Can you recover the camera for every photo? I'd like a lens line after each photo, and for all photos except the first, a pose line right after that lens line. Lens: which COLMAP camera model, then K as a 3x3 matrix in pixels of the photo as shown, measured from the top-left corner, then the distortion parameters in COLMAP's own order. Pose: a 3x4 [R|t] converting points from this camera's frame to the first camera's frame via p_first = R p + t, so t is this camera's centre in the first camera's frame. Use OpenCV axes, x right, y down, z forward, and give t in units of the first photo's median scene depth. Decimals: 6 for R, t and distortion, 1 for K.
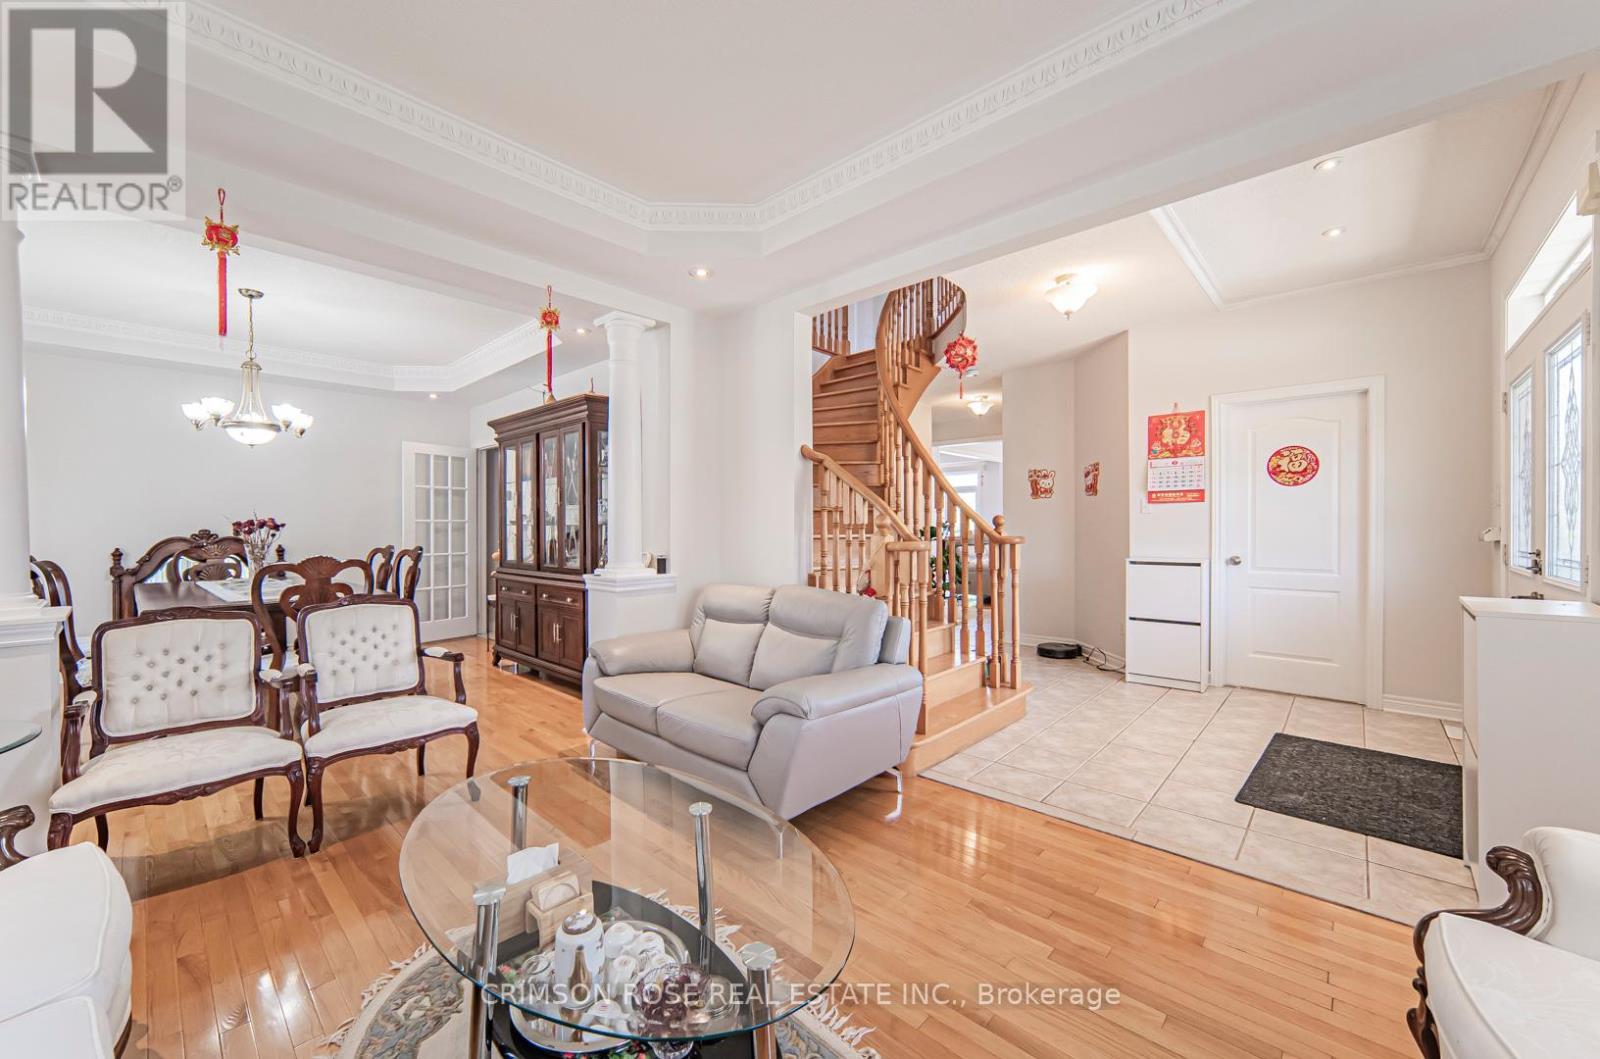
lens RADIAL K [[620.6, 0, 783.9], [0, 620.6, 529.2], [0, 0, 1]] dist [-0.007366, 0.002815]
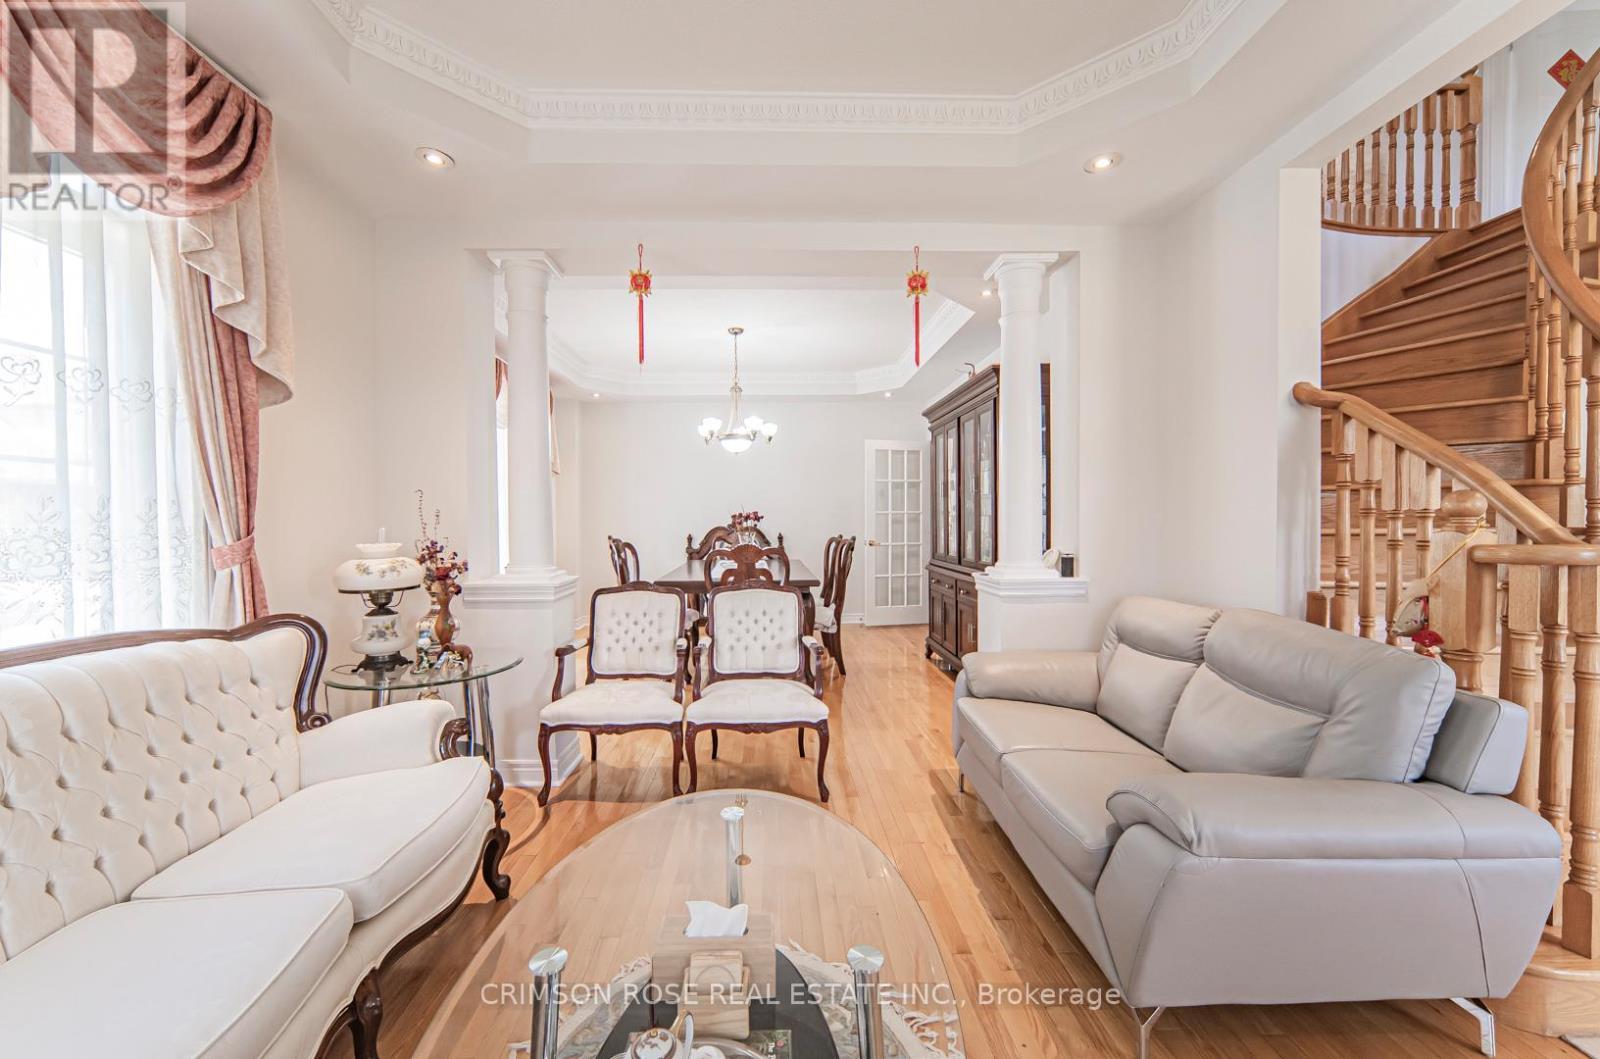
lens RADIAL K [[620.6, 0, 784.4], [0, 620.6, 529.8], [0, 0, 1]] dist [-0.007366, 0.002815]
pose [[0.707062, 0.009065, -0.707094, 0.112586], [0.002822, 0.999874, 0.015640, -0.001000], [0.707146, -0.013054, 0.706947, 0.217018]]
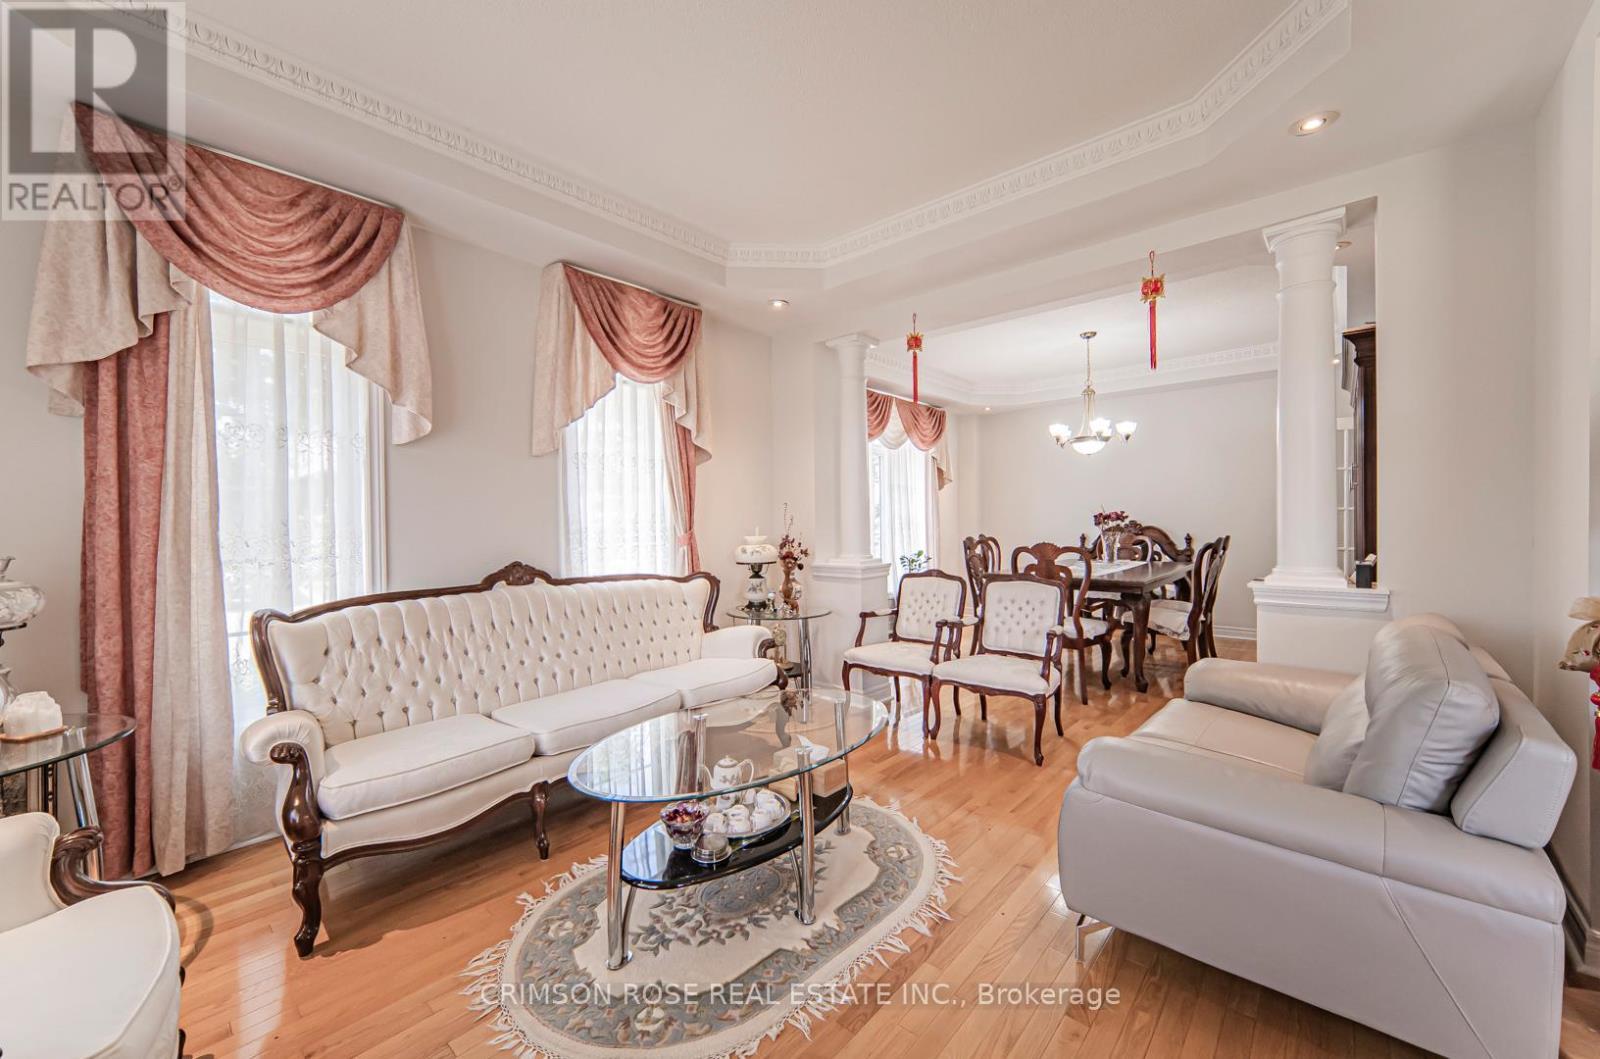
lens RADIAL K [[620.6, 0, 785.0], [0, 620.6, 529.1], [0, 0, 1]] dist [-0.007366, 0.002815]
pose [[0.021682, 0.011609, -0.999698, 0.482639], [0.008207, 0.999897, 0.011789, -0.003021], [0.999731, -0.008460, 0.021585, 0.412781]]
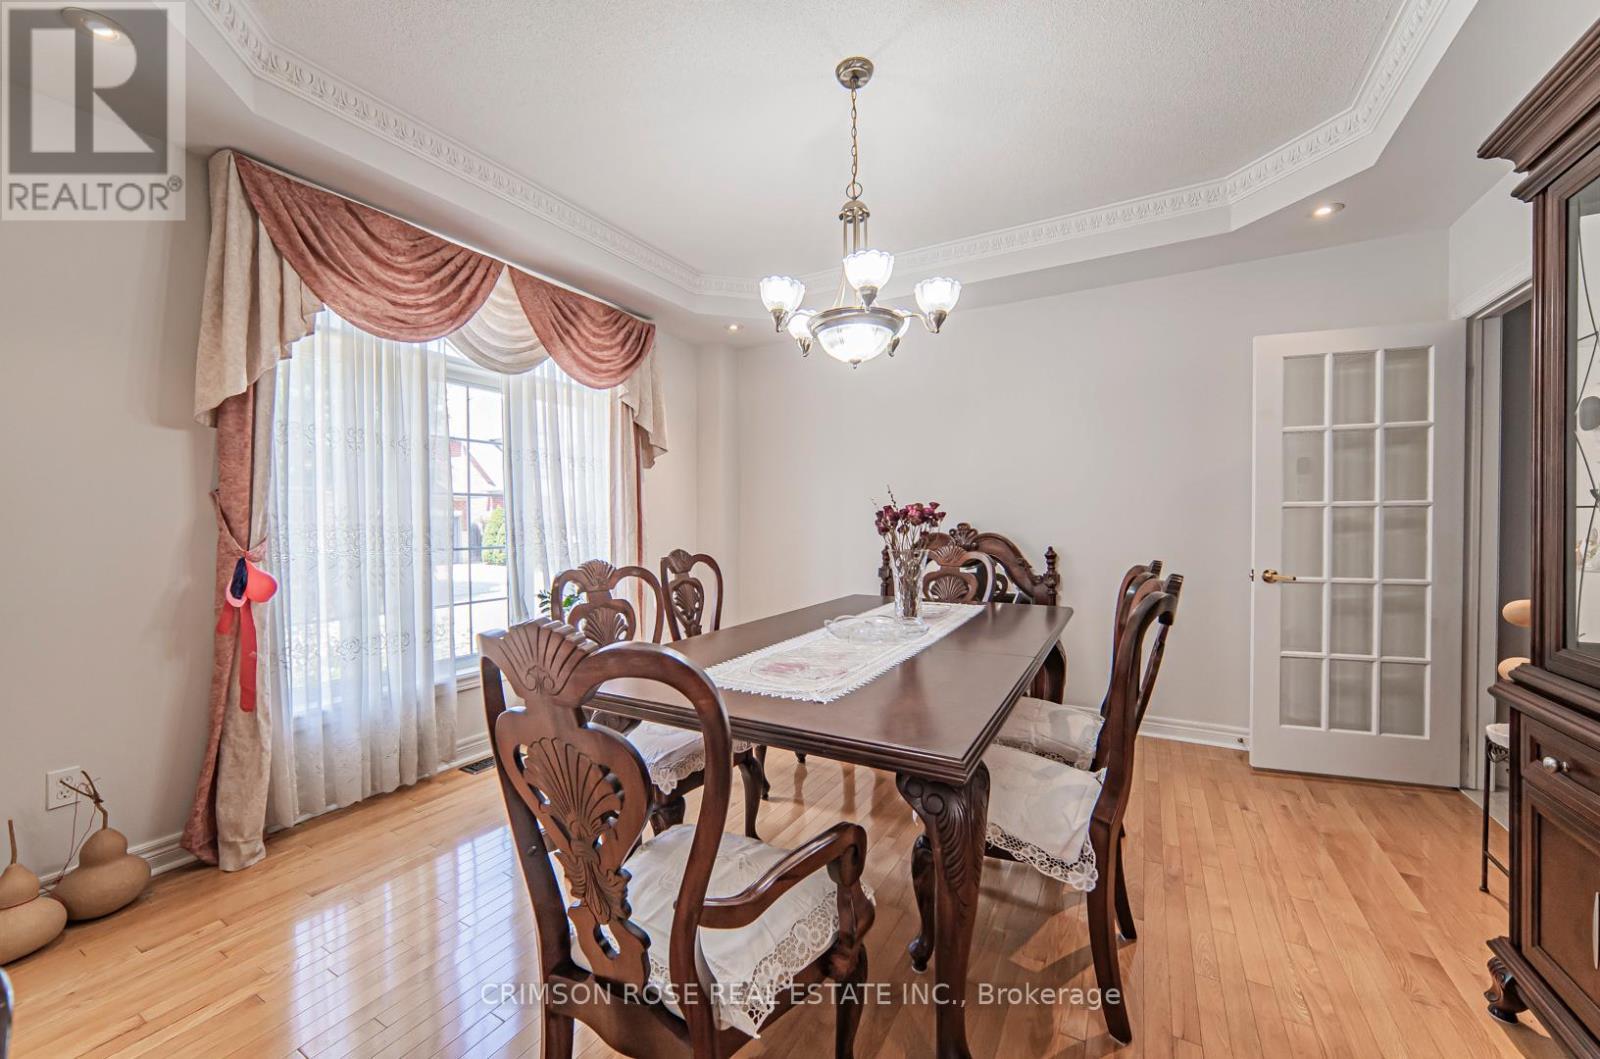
lens RADIAL K [[620.6, 0, 787.4], [0, 620.6, 528.3], [0, 0, 1]] dist [-0.007366, 0.002815]
pose [[0.235420, 0.009330, -0.971849, -0.430139], [0.000252, 0.999953, 0.009661, -0.000592], [0.971894, -0.002520, 0.235407, 0.979129]]
